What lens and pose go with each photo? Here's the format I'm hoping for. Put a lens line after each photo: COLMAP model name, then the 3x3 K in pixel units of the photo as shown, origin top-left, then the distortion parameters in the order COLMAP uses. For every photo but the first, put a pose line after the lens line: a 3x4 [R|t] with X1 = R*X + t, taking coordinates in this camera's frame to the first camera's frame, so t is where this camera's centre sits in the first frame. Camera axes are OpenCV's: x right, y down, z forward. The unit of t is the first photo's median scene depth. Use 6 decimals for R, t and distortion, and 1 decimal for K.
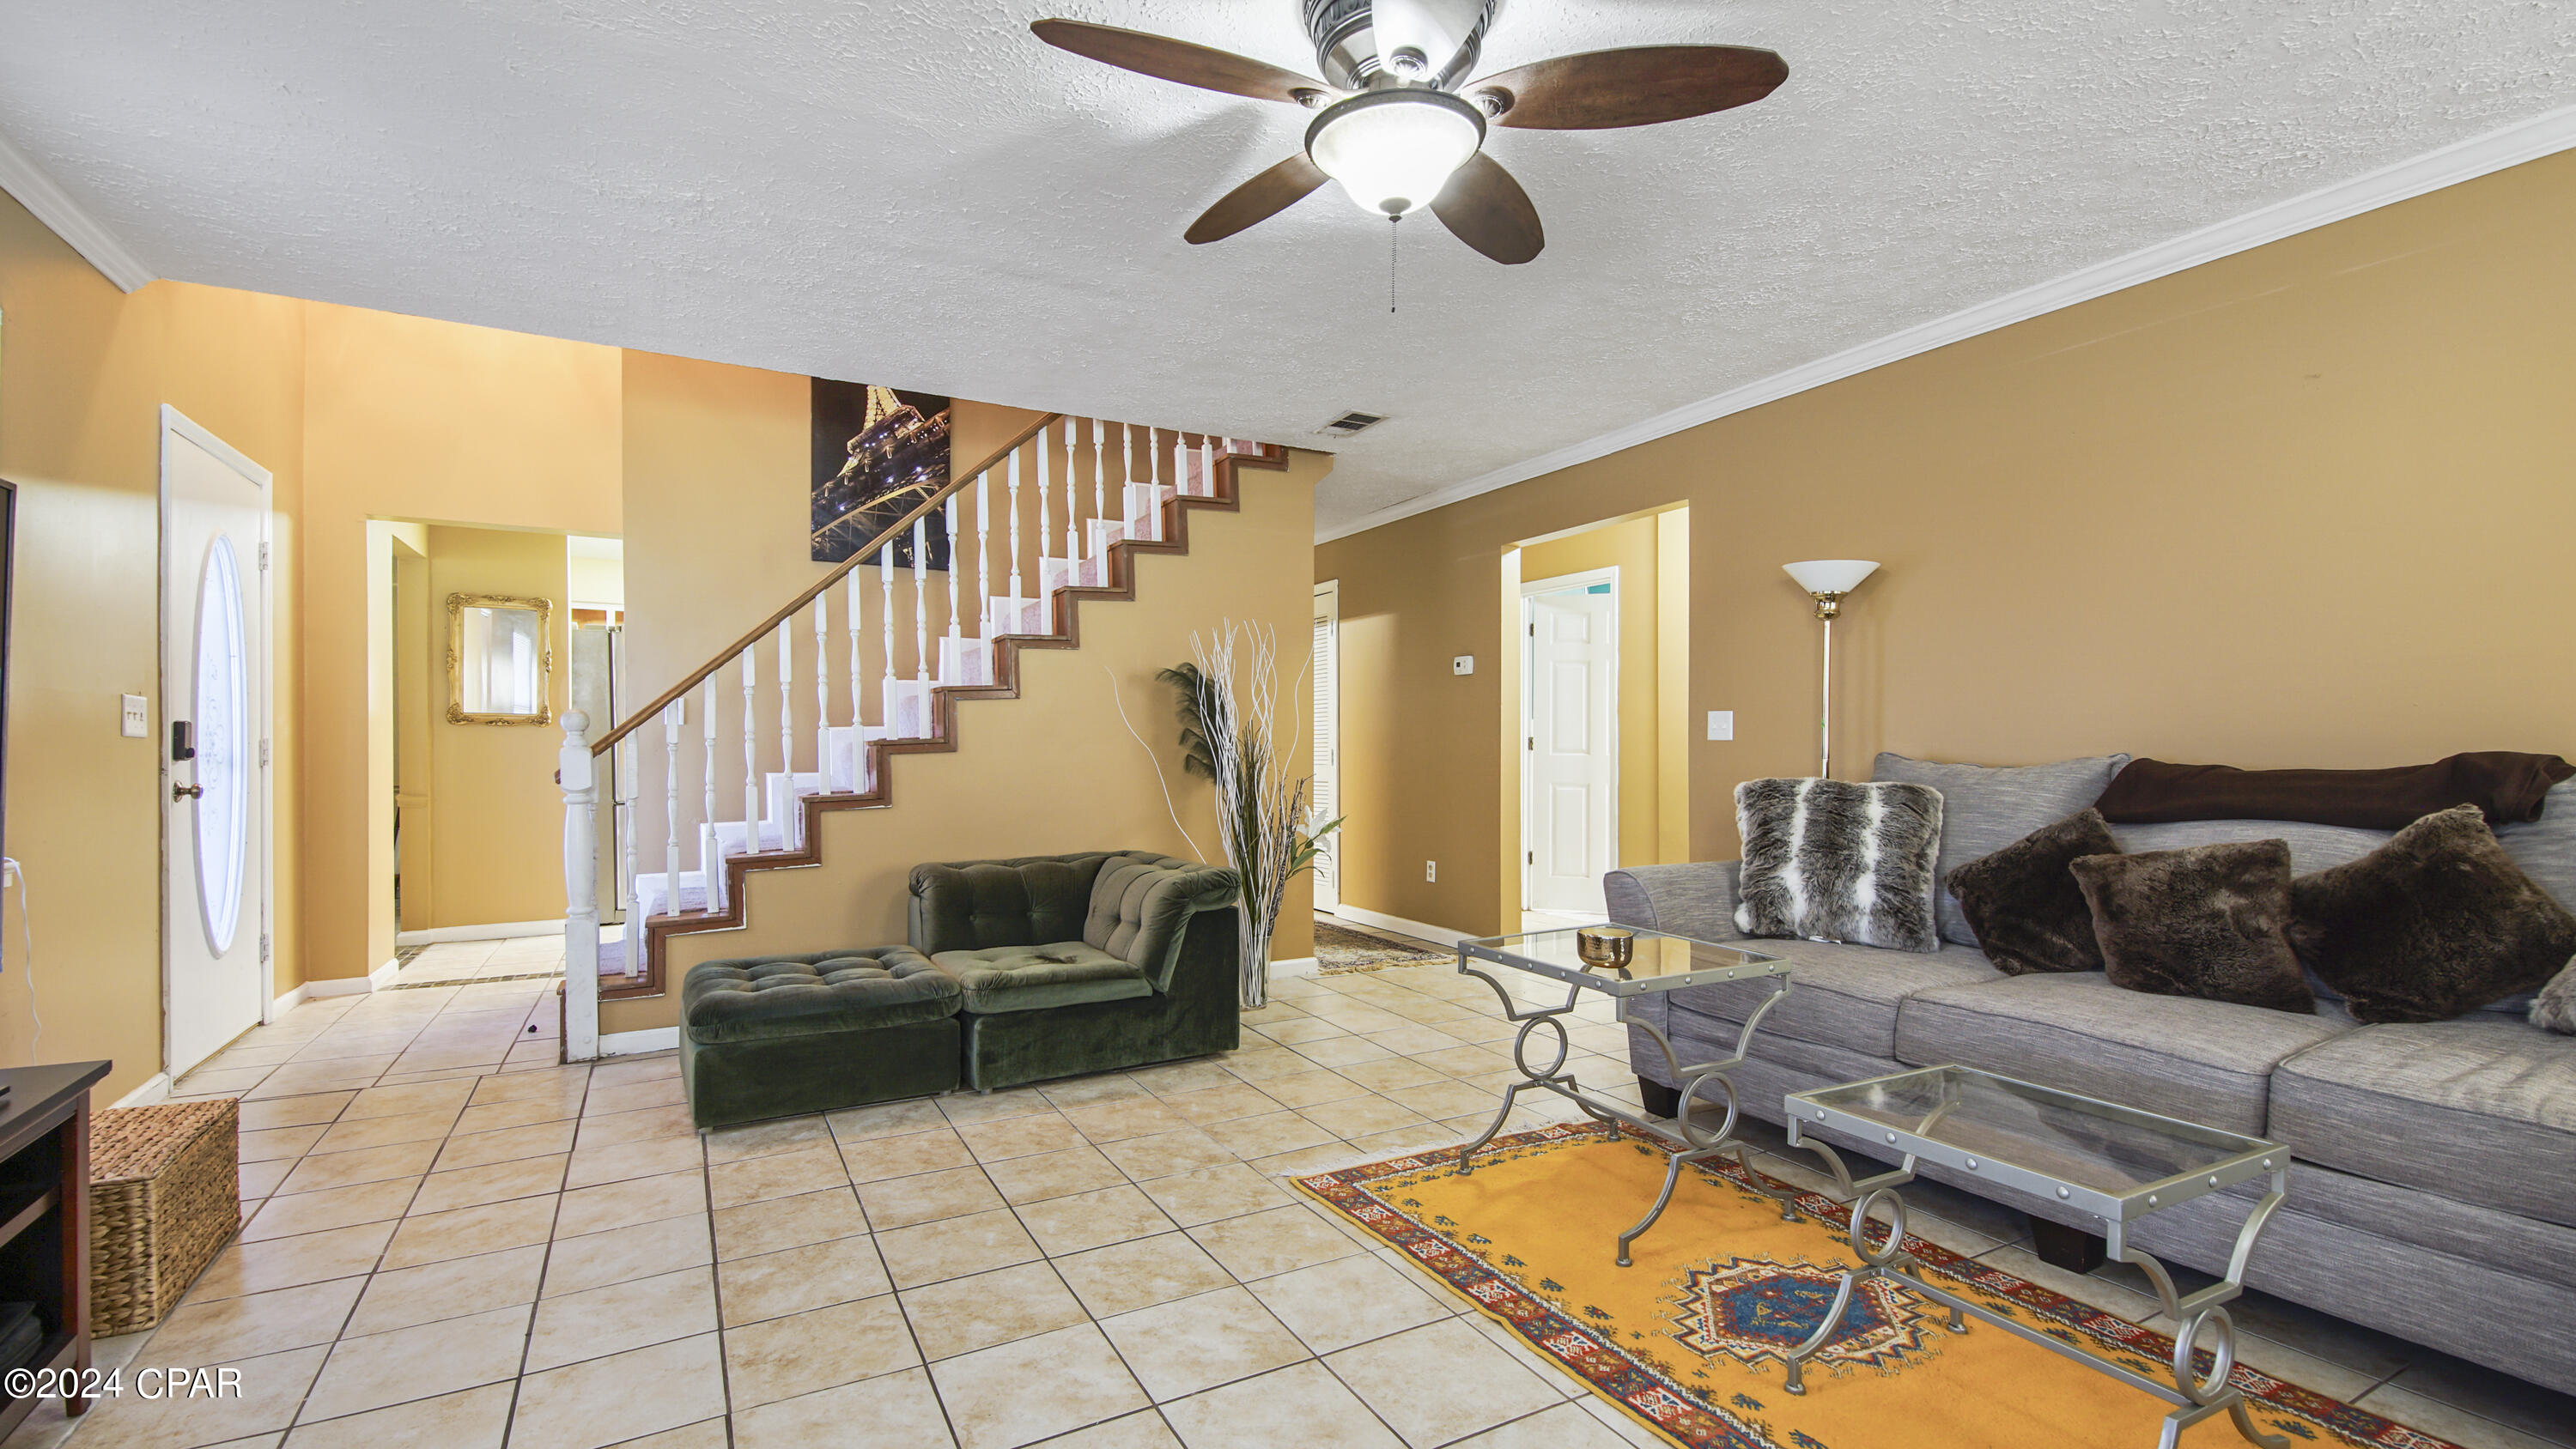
lens RADIAL K [[1142.5, 0, 1297.8], [0, 1142.5, 742.1], [0, 0, 1]] dist [0.014879, -0.000251]
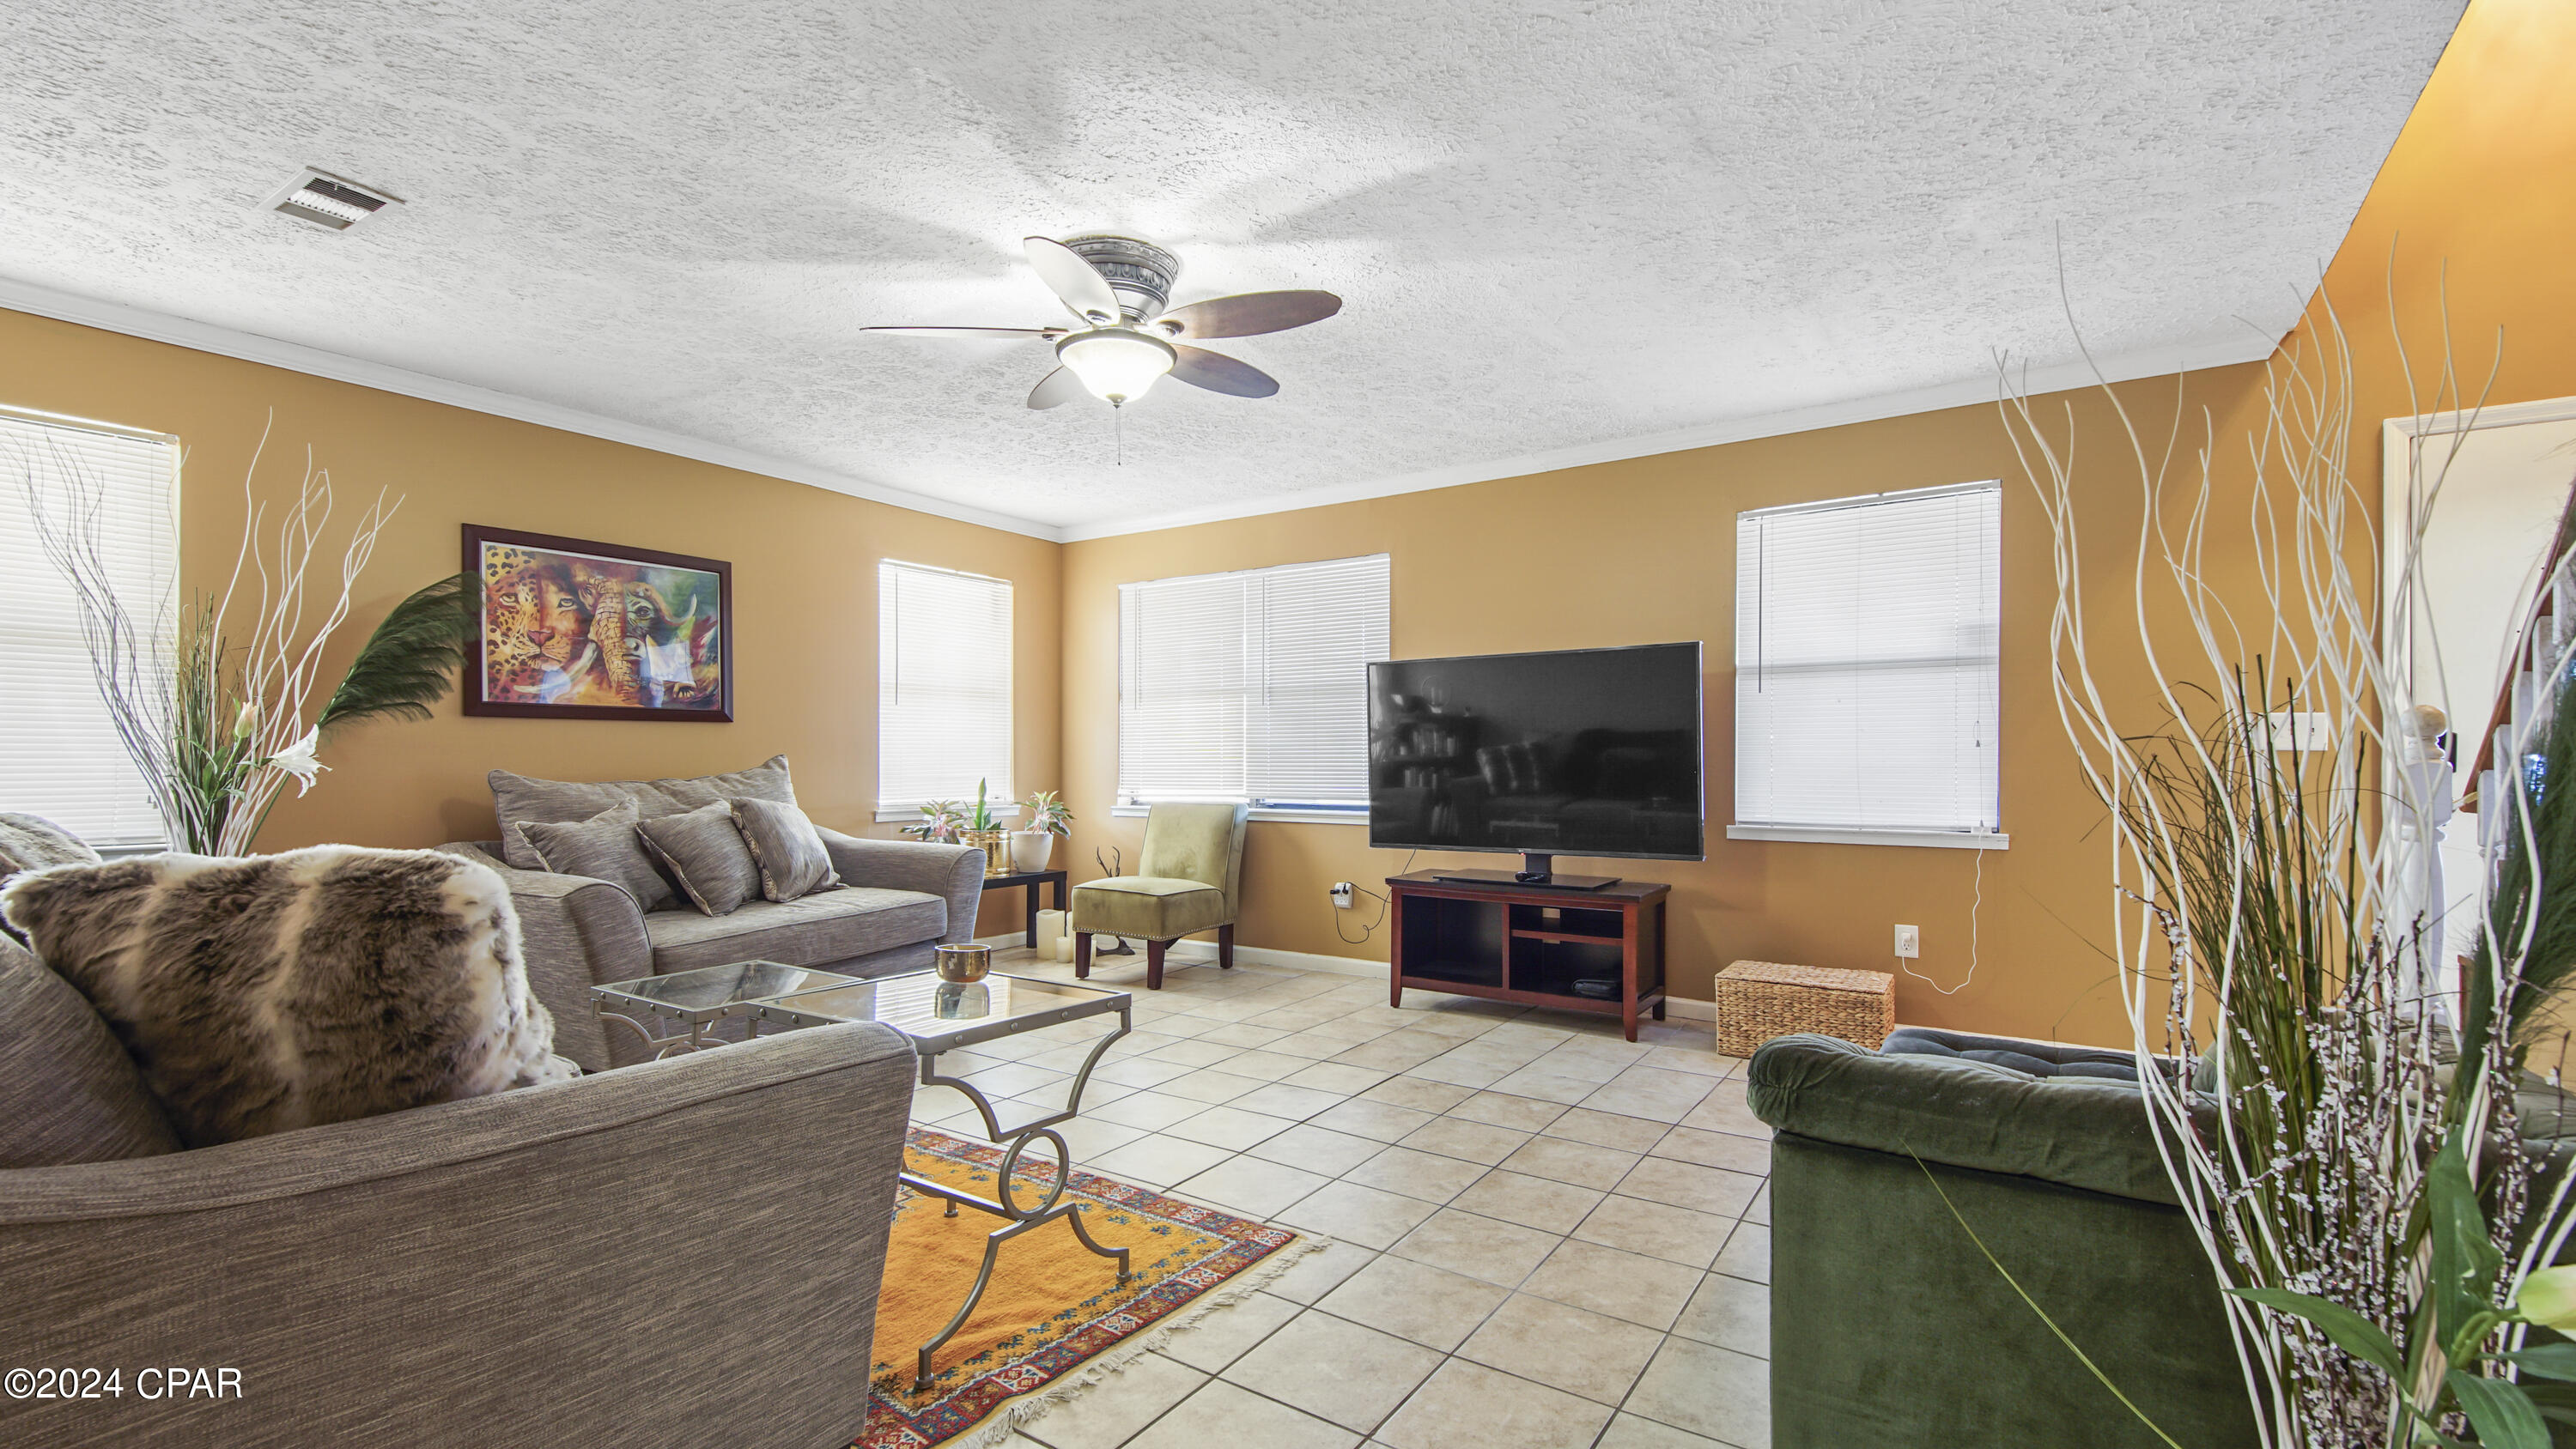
lens RADIAL K [[1142.5, 0, 1285.7], [0, 1142.5, 734.9], [0, 0, 1]] dist [0.014879, -0.000251]
pose [[-0.890204, -0.016232, -0.455273, 0.496807], [-0.005546, 0.999677, -0.024798, 0.007001], [0.455528, -0.019551, -0.890007, 2.099634]]
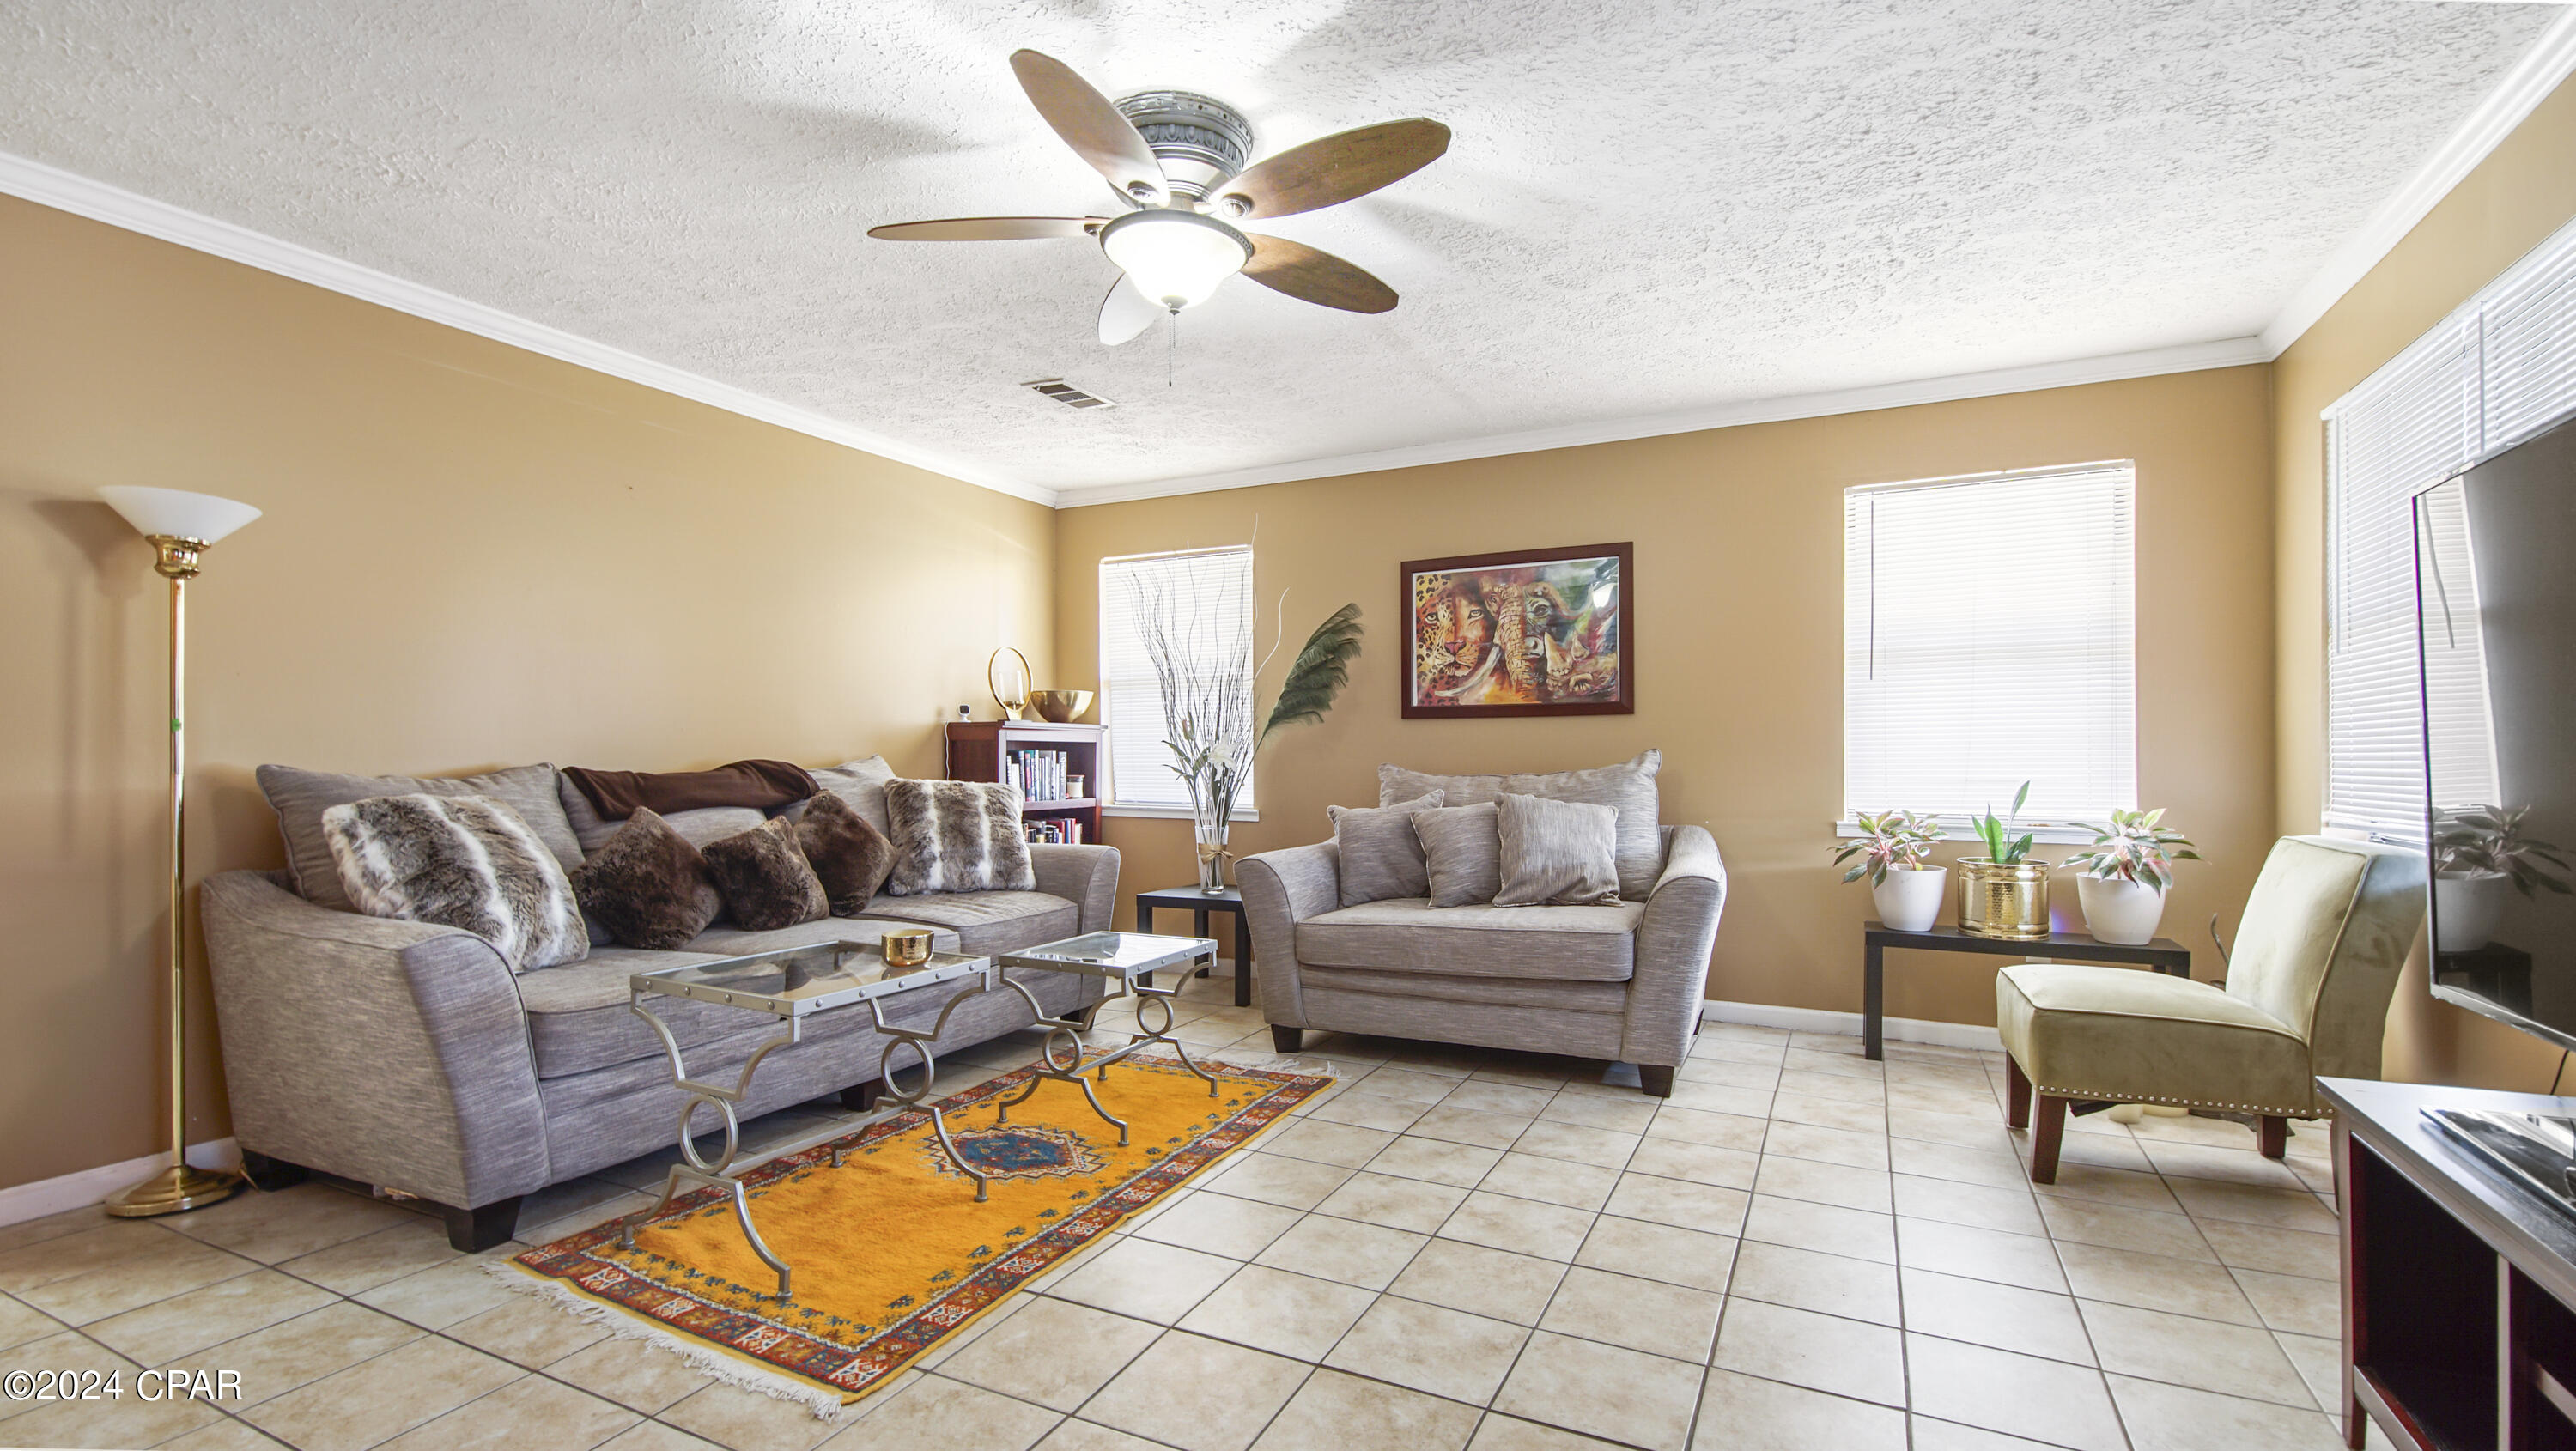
lens RADIAL K [[1142.7, 0, 1275.9], [0, 1142.7, 742.7], [0, 0, 1]] dist [0.014879, -0.000251]
pose [[-0.558636, 0.003585, 0.829405, -0.823677], [-0.000888, 0.999987, -0.004921, -0.003325], [-0.829412, -0.003485, -0.558626, 1.360074]]
